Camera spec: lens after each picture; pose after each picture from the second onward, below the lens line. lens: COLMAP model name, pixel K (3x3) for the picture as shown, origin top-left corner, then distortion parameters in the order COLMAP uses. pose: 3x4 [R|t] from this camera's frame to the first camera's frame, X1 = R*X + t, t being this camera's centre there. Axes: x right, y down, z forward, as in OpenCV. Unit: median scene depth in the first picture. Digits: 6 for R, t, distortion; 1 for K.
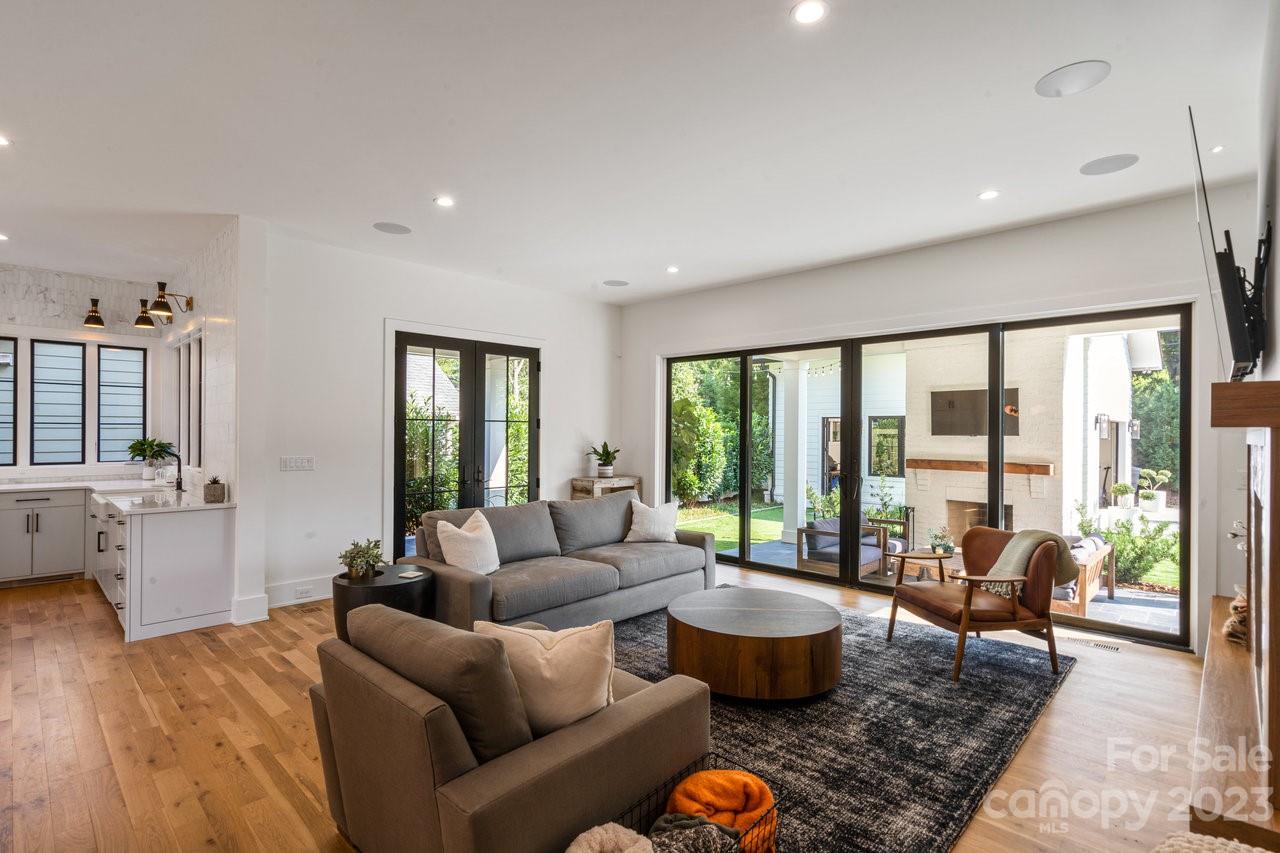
lens RADIAL K [[613.4, 0, 630.3], [0, 613.4, 429.8], [0, 0, 1]] dist [-0.000468, 0.000083]
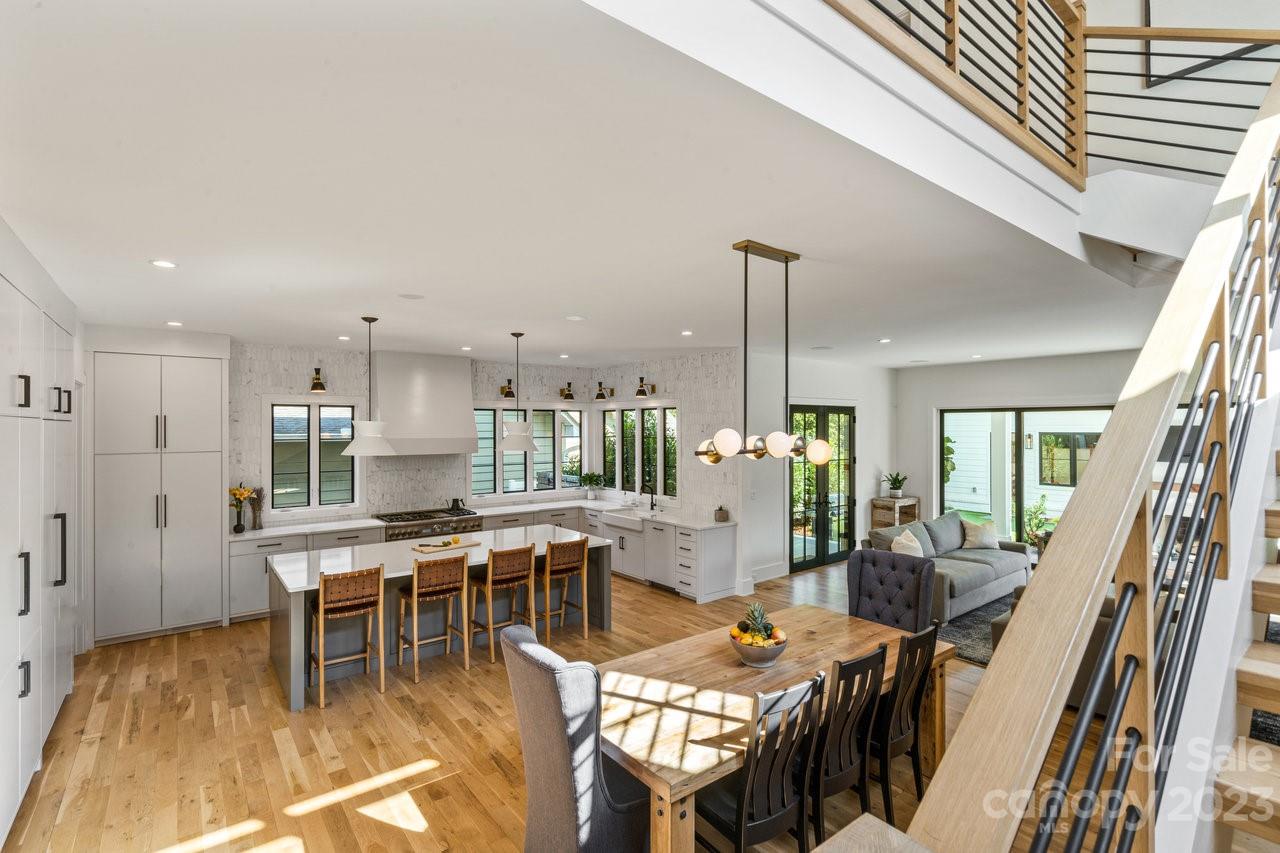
lens RADIAL K [[586.1, 0, 634.1], [0, 586.1, 421.2], [0, 0, 1]] dist [-0.001522, 0.000871]
pose [[0.991377, -0.010270, -0.130639, -0.606495], [0.009272, 0.999923, -0.008250, -0.119250], [0.130713, 0.006968, 0.991396, -0.504367]]
